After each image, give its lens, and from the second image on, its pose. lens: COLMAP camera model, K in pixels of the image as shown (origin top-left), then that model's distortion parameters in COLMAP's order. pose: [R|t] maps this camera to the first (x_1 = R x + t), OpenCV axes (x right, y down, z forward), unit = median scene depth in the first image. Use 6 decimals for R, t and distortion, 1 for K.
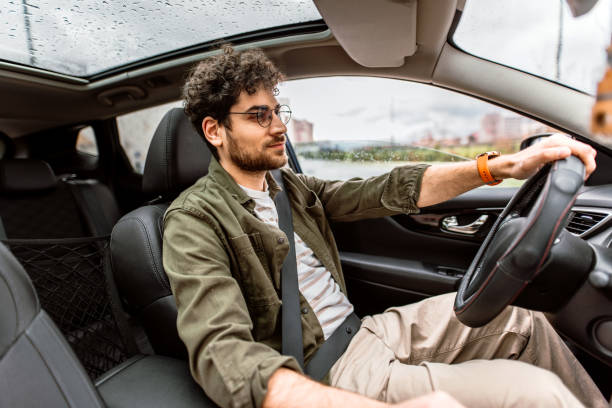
lens RADIAL K [[353.8, 0, 306.0], [0, 353.8, 204.0], [0, 0, 1]] dist [0.006727, -0.000322]
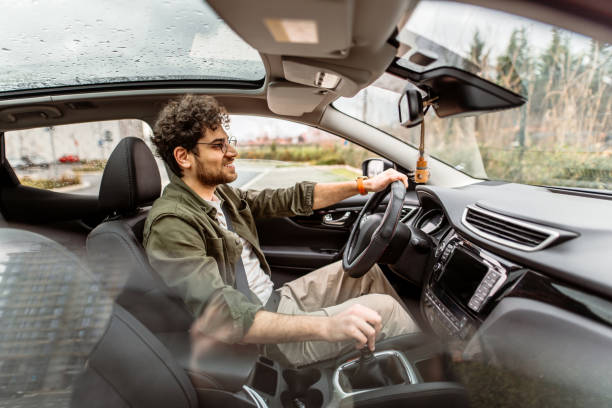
lens RADIAL K [[351.0, 0, 306.0], [0, 351.0, 204.0], [0, 0, 1]] dist [-0.002376, -0.000945]
pose [[0.901897, -0.043995, 0.429704, -0.345515], [0.044917, 0.998959, 0.008002, -0.026465], [-0.429609, 0.012084, 0.902934, -0.327594]]
